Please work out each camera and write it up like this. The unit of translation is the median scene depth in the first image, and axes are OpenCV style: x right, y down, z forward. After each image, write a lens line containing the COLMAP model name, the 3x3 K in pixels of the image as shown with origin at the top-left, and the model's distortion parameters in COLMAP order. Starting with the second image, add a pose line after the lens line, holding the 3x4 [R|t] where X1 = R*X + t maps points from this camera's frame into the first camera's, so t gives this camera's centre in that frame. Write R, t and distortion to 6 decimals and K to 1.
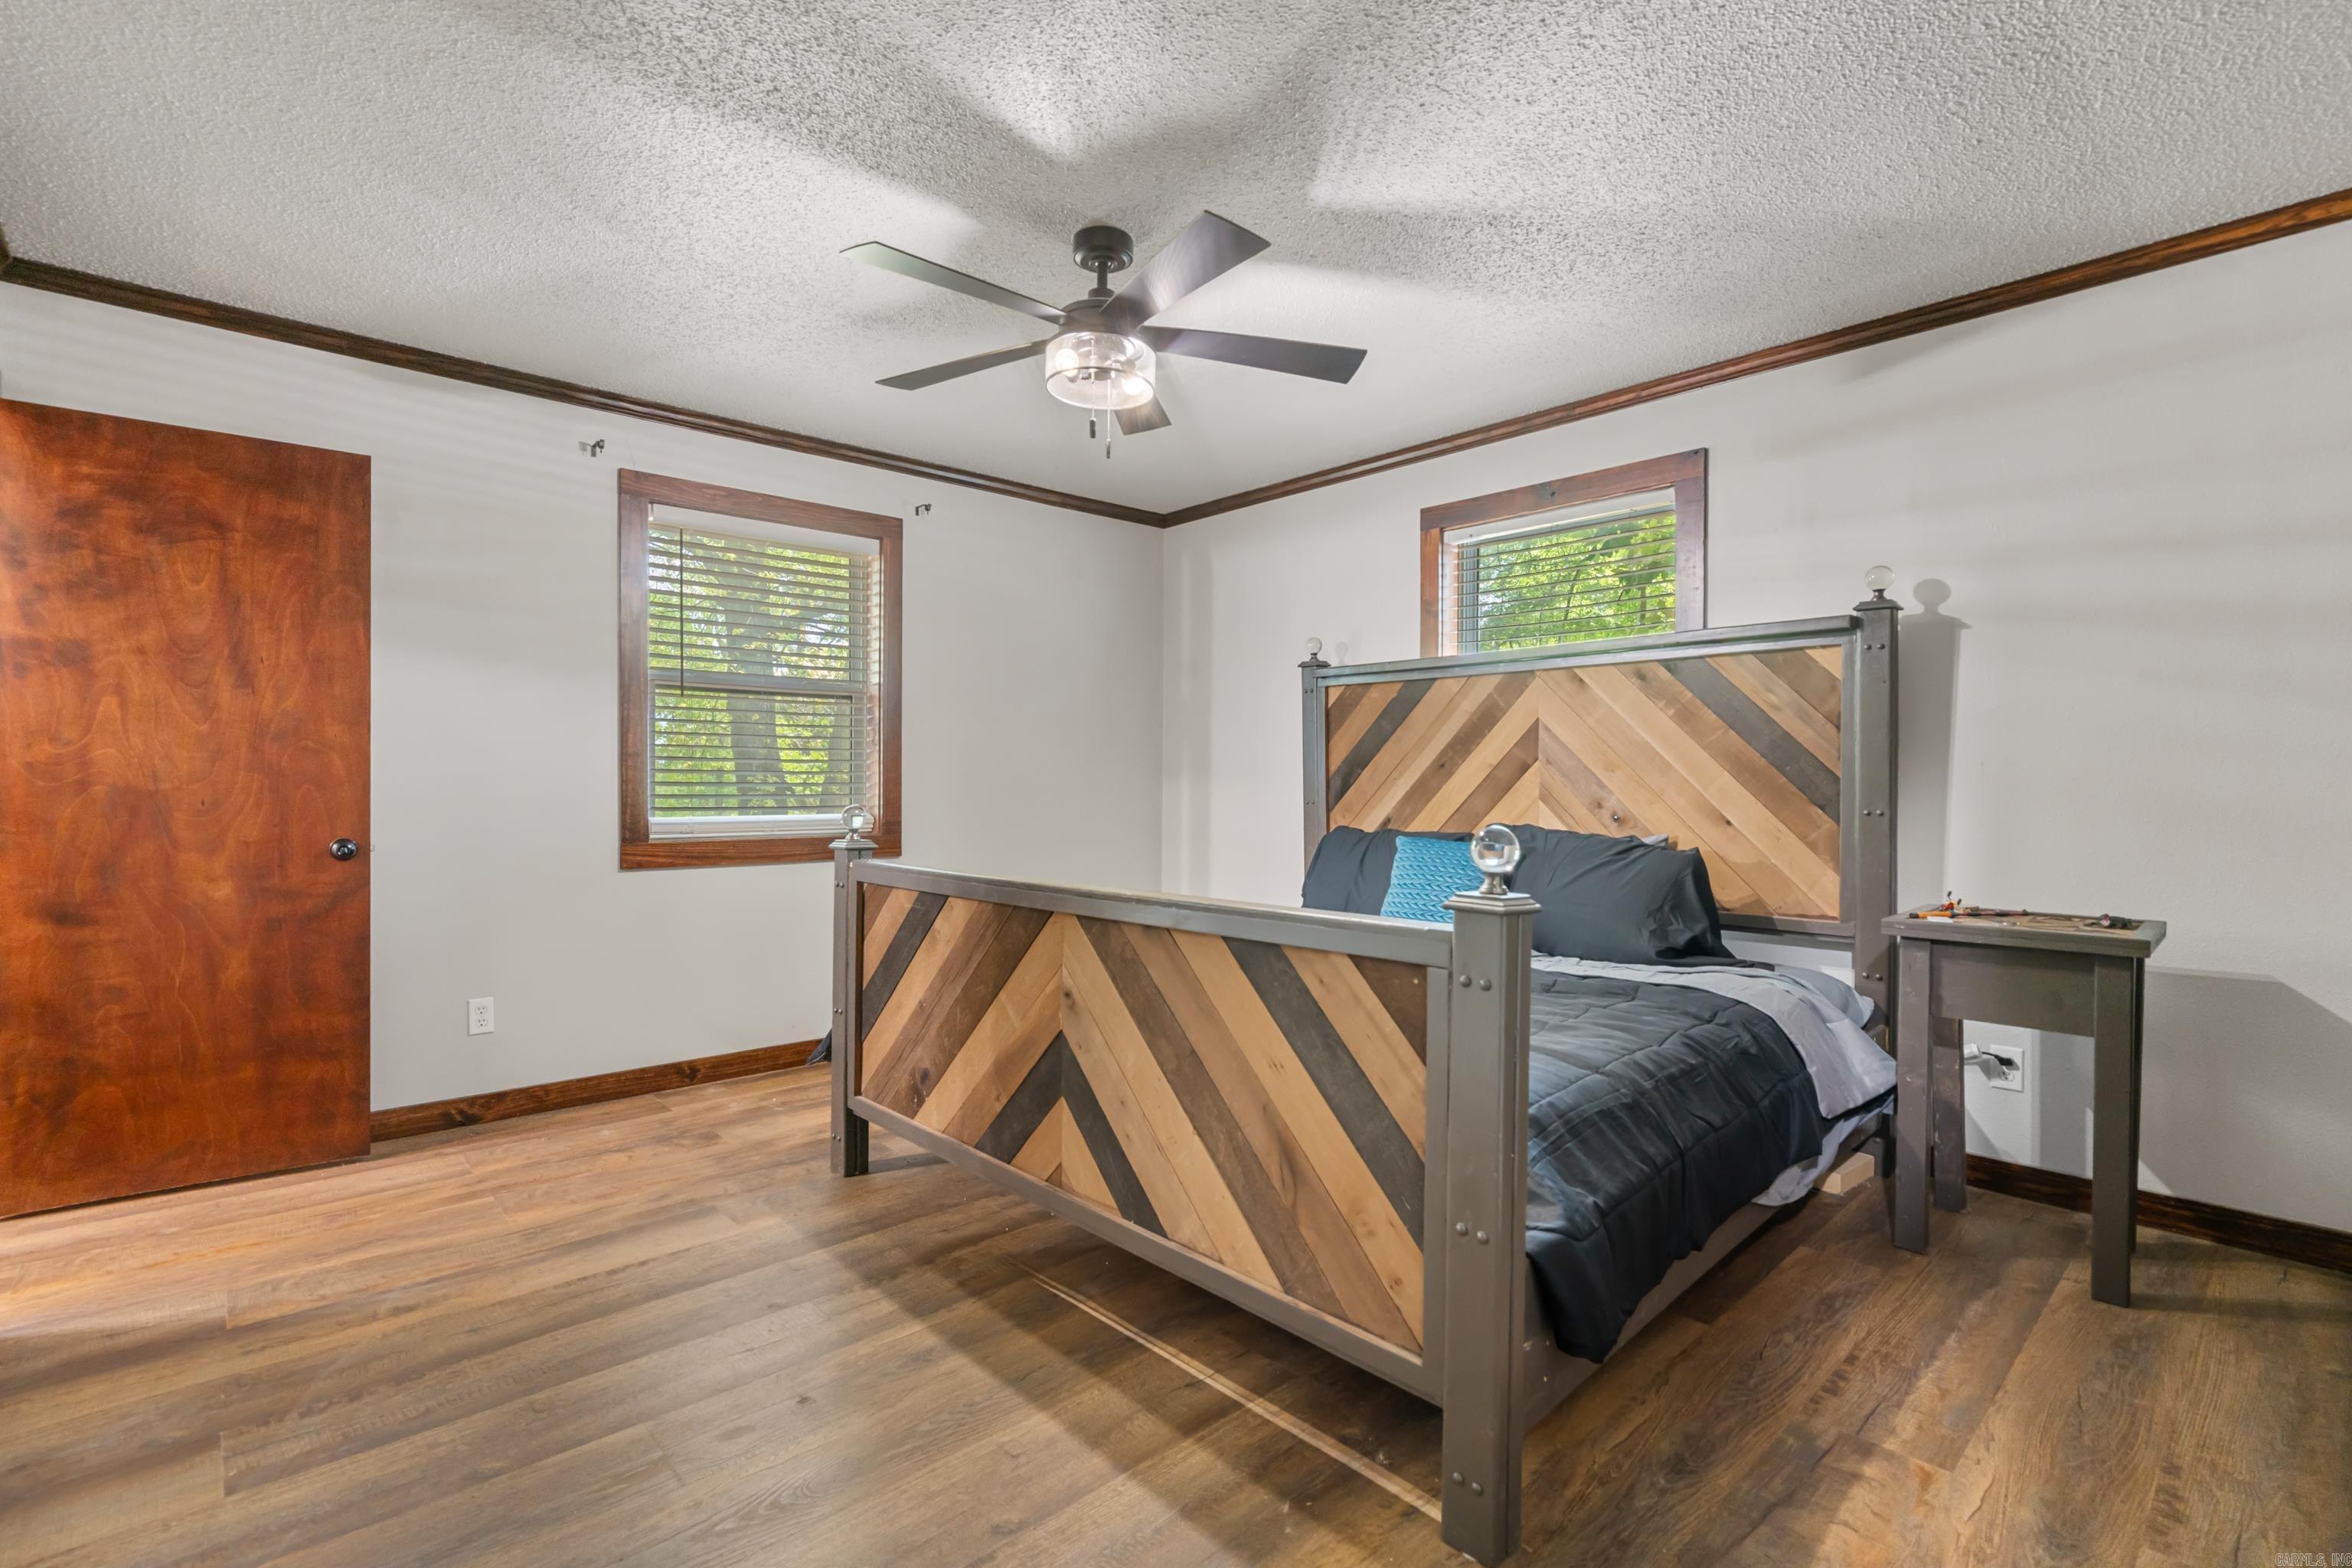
lens RADIAL K [[1070.6, 0, 1174.7], [0, 1070.6, 794.9], [0, 0, 1]] dist [-0.001910, 0.000026]
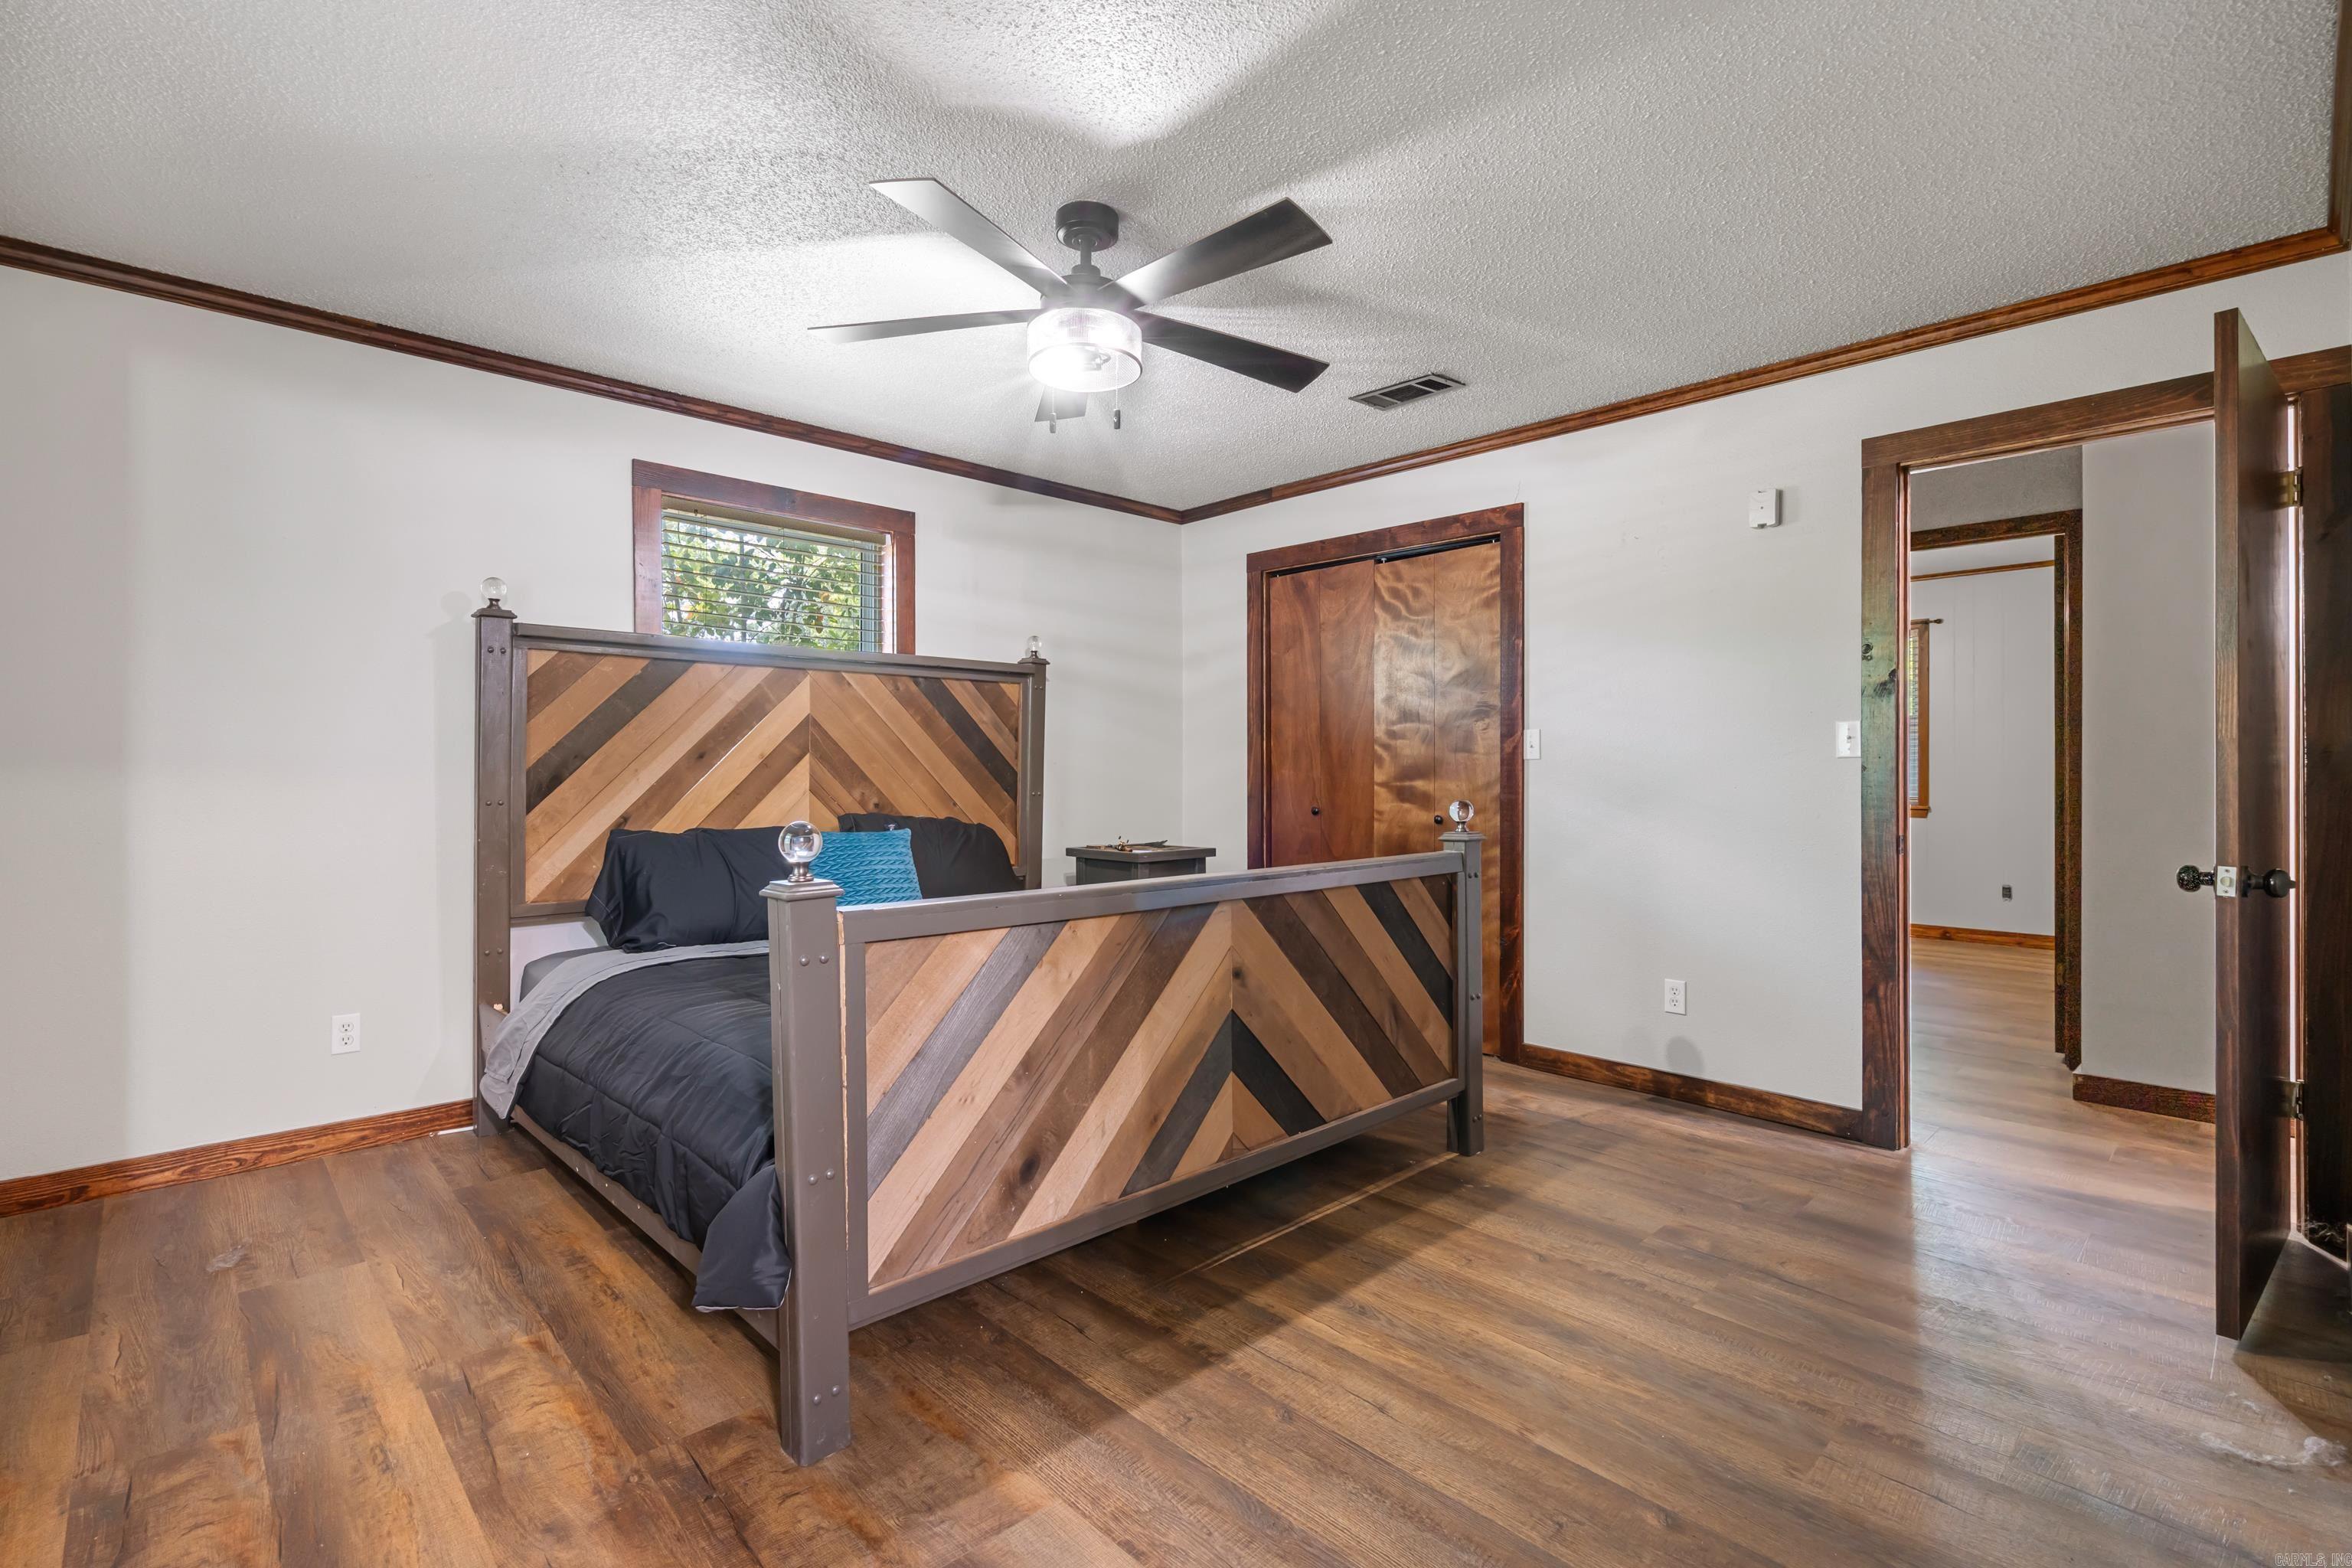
lens RADIAL K [[1070.6, 0, 1174.4], [0, 1070.6, 769.0], [0, 0, 1]] dist [-0.001910, 0.000026]
pose [[-0.019952, -0.001834, 0.999799, -0.870359], [0.009250, 0.999955, 0.002019, -0.019594], [-0.999758, 0.009289, -0.019934, 0.791462]]
